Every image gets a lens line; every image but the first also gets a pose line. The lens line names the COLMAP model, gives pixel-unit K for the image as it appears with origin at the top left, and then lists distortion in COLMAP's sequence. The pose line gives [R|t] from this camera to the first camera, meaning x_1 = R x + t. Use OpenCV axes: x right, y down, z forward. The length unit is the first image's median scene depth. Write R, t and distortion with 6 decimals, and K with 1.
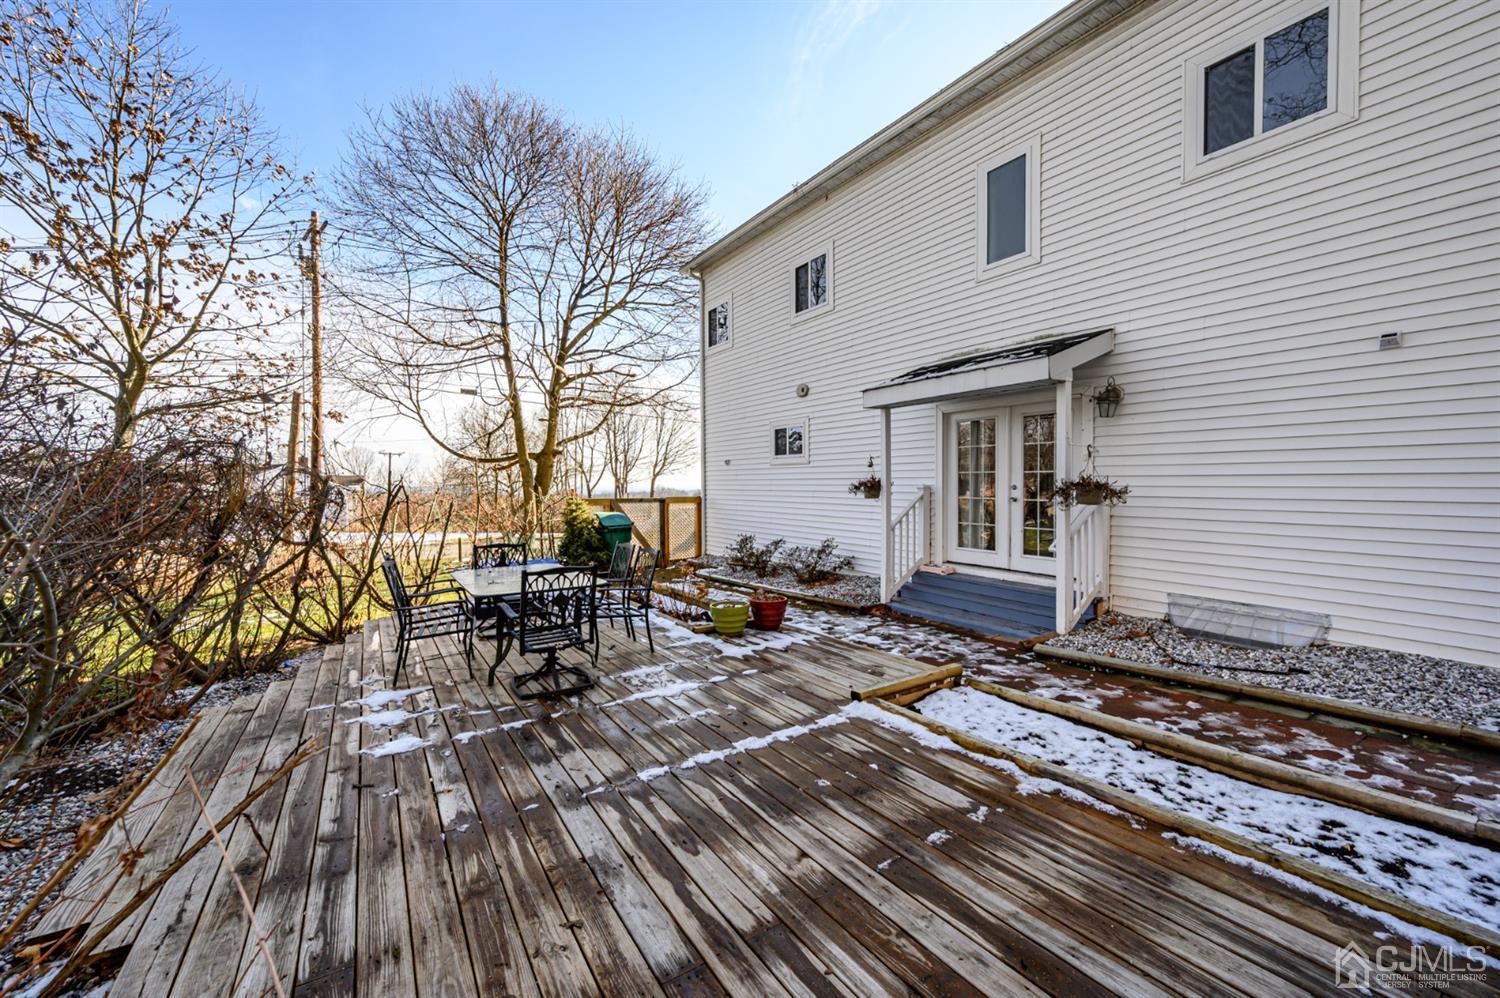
lens RADIAL K [[592.9, 0, 747.1], [0, 592.9, 498.7], [0, 0, 1]] dist [0.000968, 0.000042]
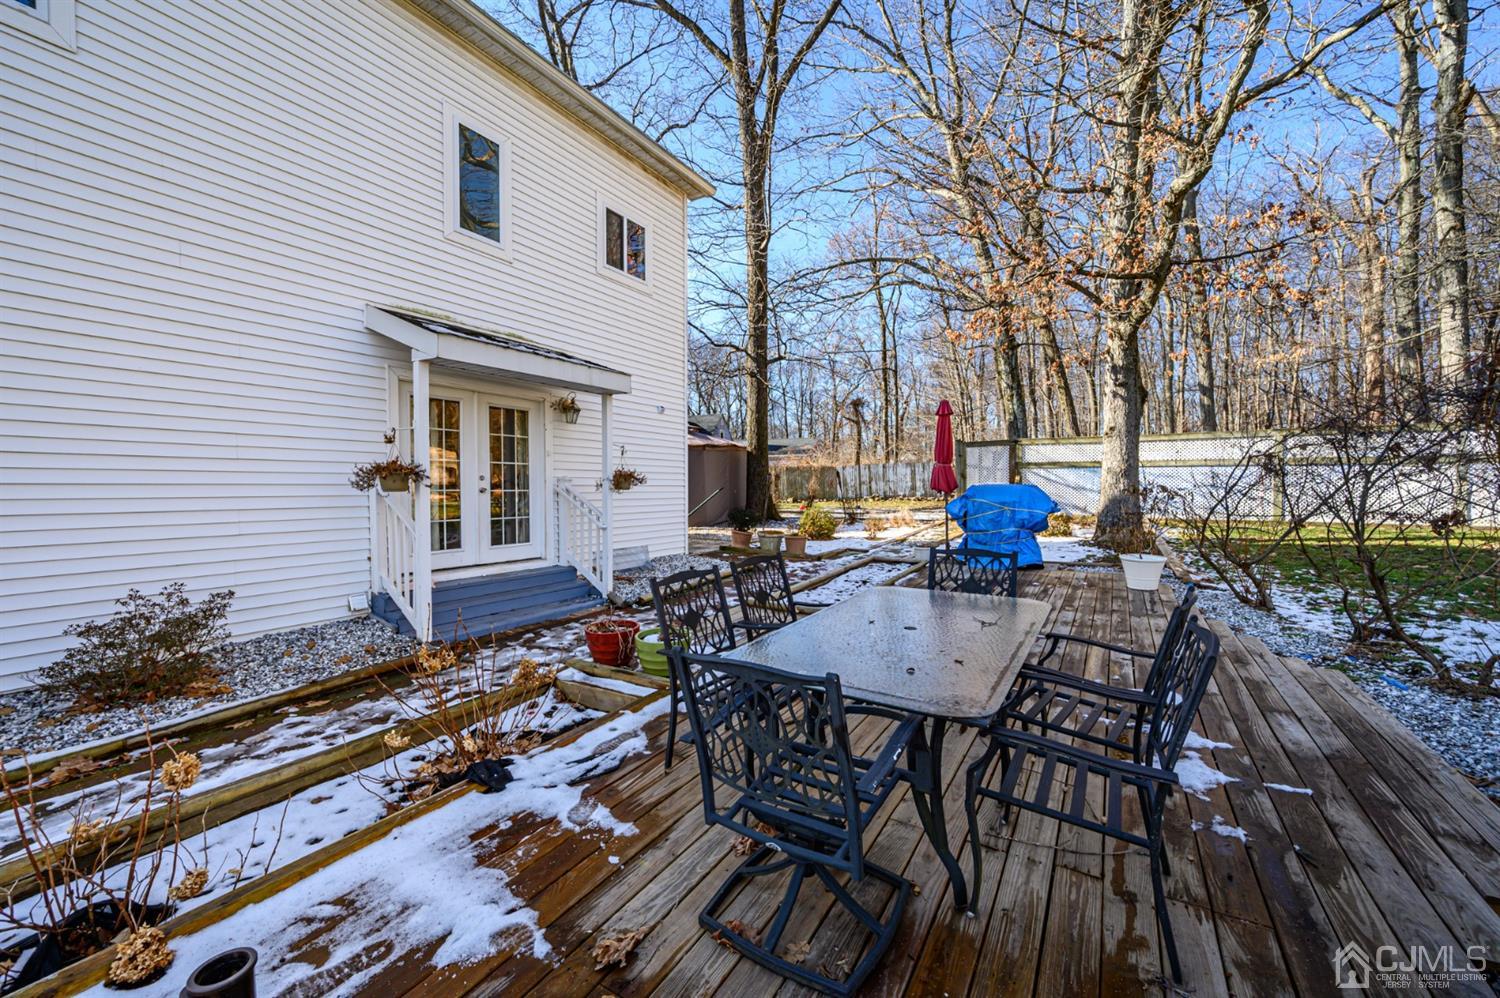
lens RADIAL K [[592.9, 0, 747.1], [0, 592.9, 498.7], [0, 0, 1]] dist [0.000968, 0.000042]
pose [[-0.432610, -0.010799, 0.901516, -0.593330], [0.033876, 0.999027, 0.028223, 0.001564], [-0.900944, 0.042749, -0.431824, 1.023695]]
